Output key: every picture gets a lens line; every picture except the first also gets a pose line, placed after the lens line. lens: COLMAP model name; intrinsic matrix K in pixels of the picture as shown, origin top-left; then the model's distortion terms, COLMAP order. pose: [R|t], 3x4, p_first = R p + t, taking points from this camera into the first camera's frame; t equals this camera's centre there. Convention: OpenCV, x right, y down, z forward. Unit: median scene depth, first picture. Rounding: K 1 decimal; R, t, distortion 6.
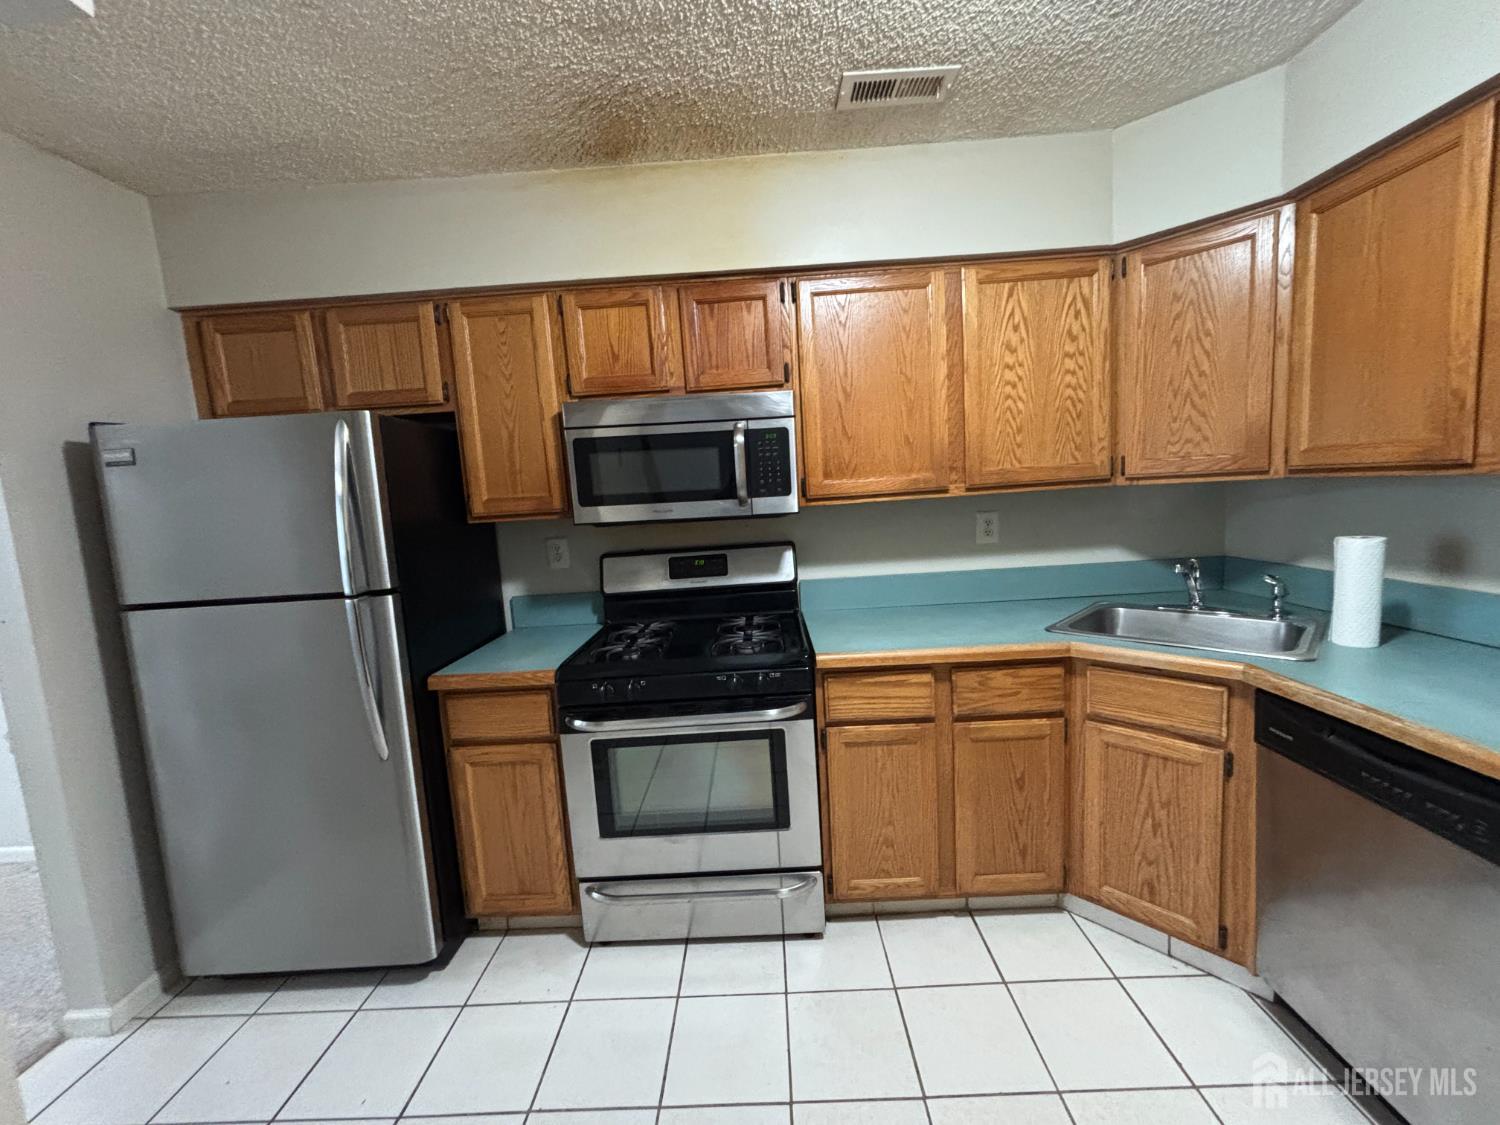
lens RADIAL K [[605.8, 0, 754.4], [0, 605.8, 561.0], [0, 0, 1]] dist [-0.001849, 0.005392]
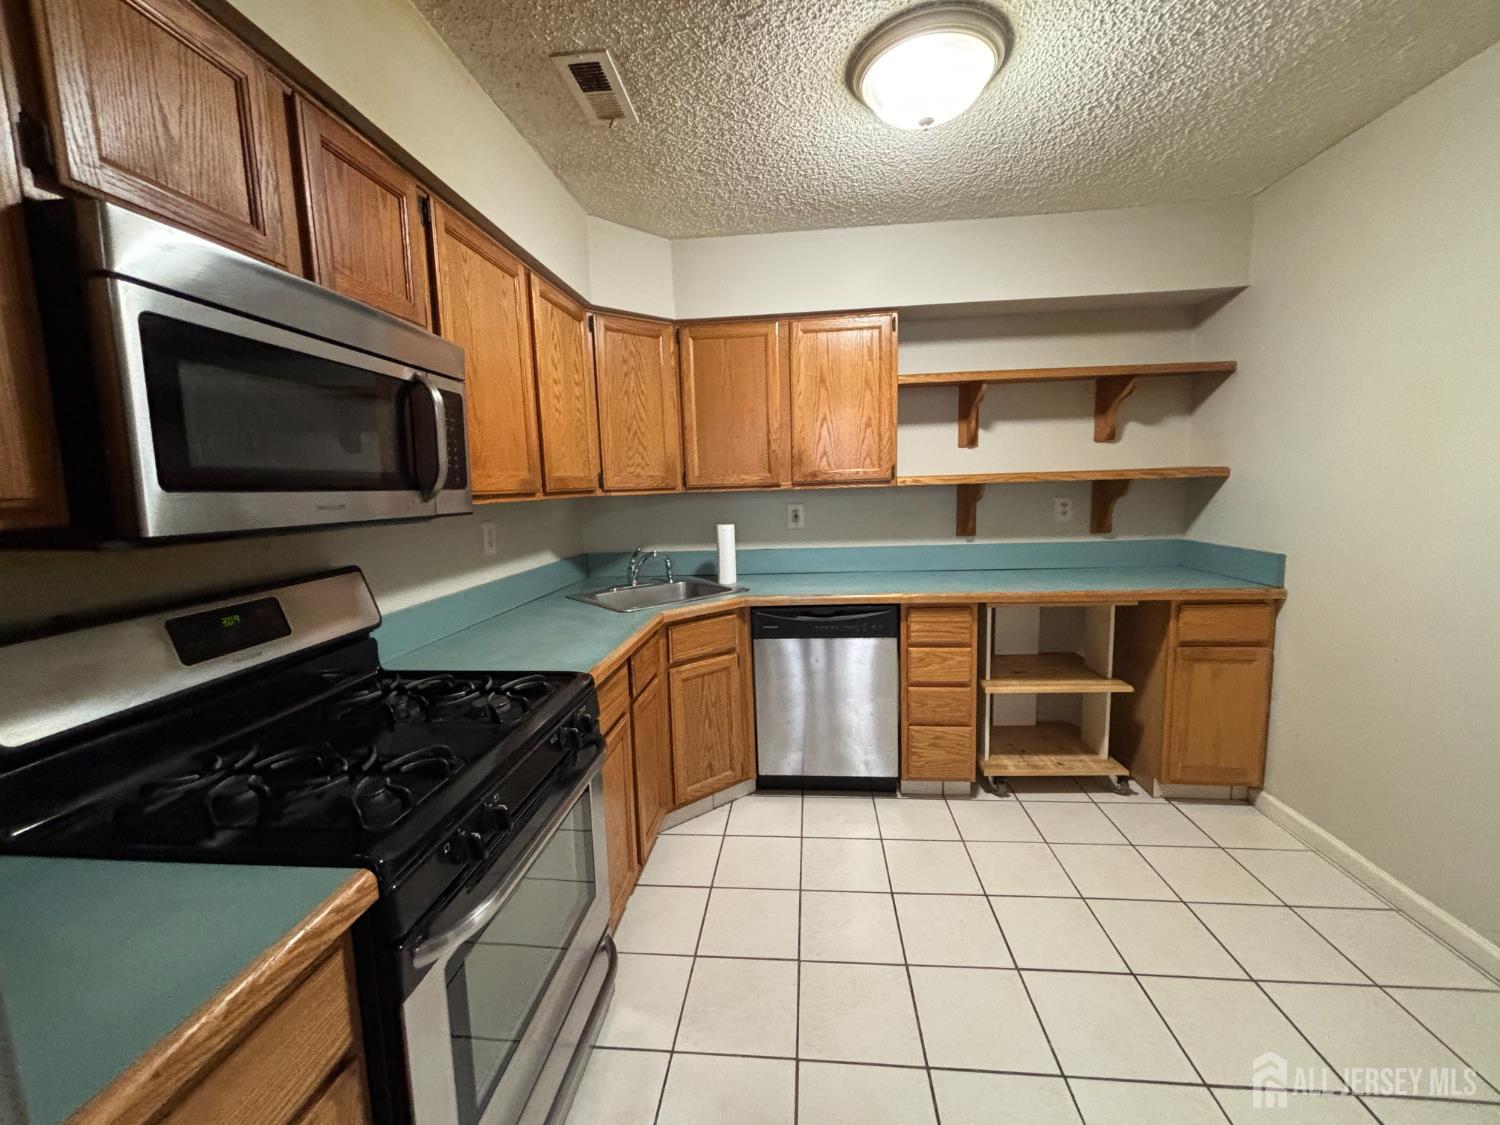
lens RADIAL K [[605.5, 0, 750.1], [0, 605.5, 563.6], [0, 0, 1]] dist [0.057493, -0.034169]
pose [[0.082989, -0.070582, 0.994048, -0.695875], [0.144787, 0.987759, 0.058048, -0.014739], [-0.985977, 0.139107, 0.092193, 0.640882]]
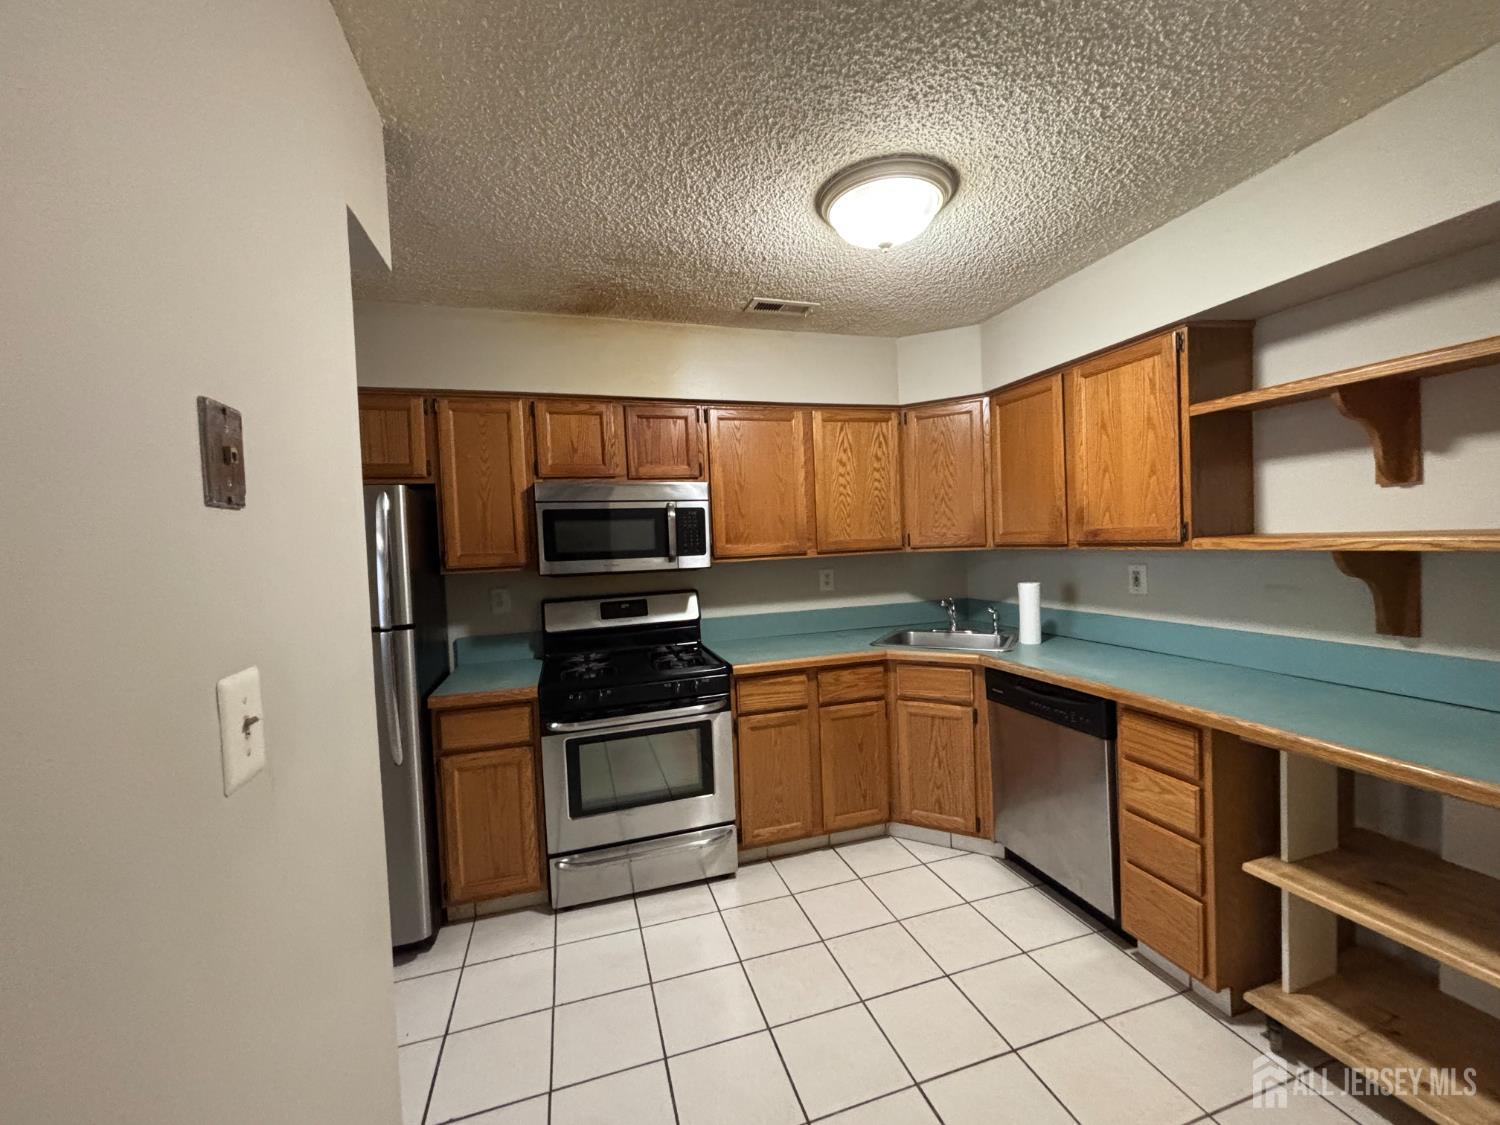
lens RADIAL K [[605.5, 0, 750.1], [0, 605.5, 563.6], [0, 0, 1]] dist [0.057493, -0.034169]
pose [[0.951605, 0.010651, 0.307141, -0.290591], [0.019514, 0.995289, -0.094973, 0.049838], [-0.306705, 0.096370, 0.946913, -0.391151]]
